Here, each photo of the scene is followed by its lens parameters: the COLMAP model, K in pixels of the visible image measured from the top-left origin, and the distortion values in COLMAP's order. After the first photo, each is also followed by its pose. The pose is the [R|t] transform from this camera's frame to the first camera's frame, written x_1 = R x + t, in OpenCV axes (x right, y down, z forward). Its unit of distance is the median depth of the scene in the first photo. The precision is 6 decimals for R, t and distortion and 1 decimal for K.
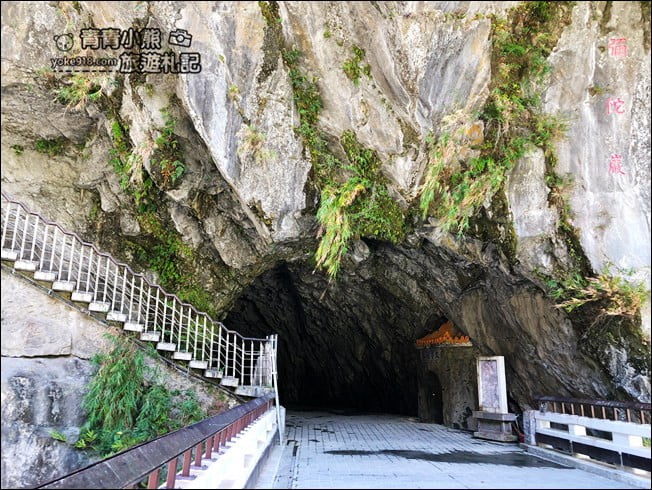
lens RADIAL K [[537.7, 0, 326.0], [0, 537.7, 245.0], [0, 0, 1]] dist [0.045702, 0.009387]
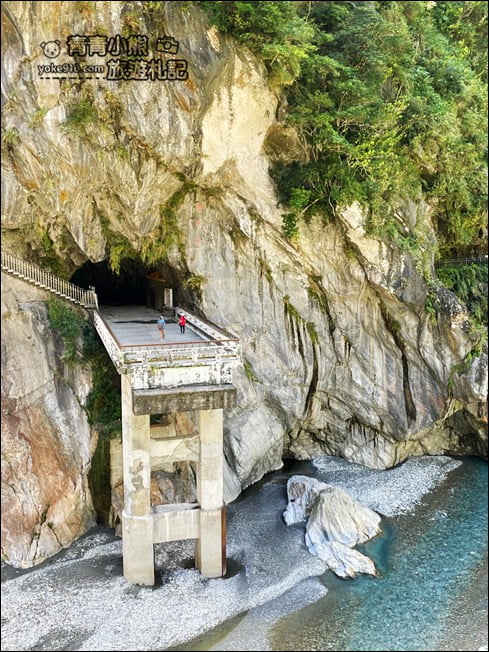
lens RADIAL K [[537.7, 0, 244.5], [0, 537.7, 326.0], [0, 0, 1]] dist [0.045702, 0.009387]
pose [[0.956779, -0.055379, 0.285494, -0.188877], [-0.058650, 0.924785, 0.375941, -0.942417], [-0.284840, -0.376437, 0.881567, -2.286281]]
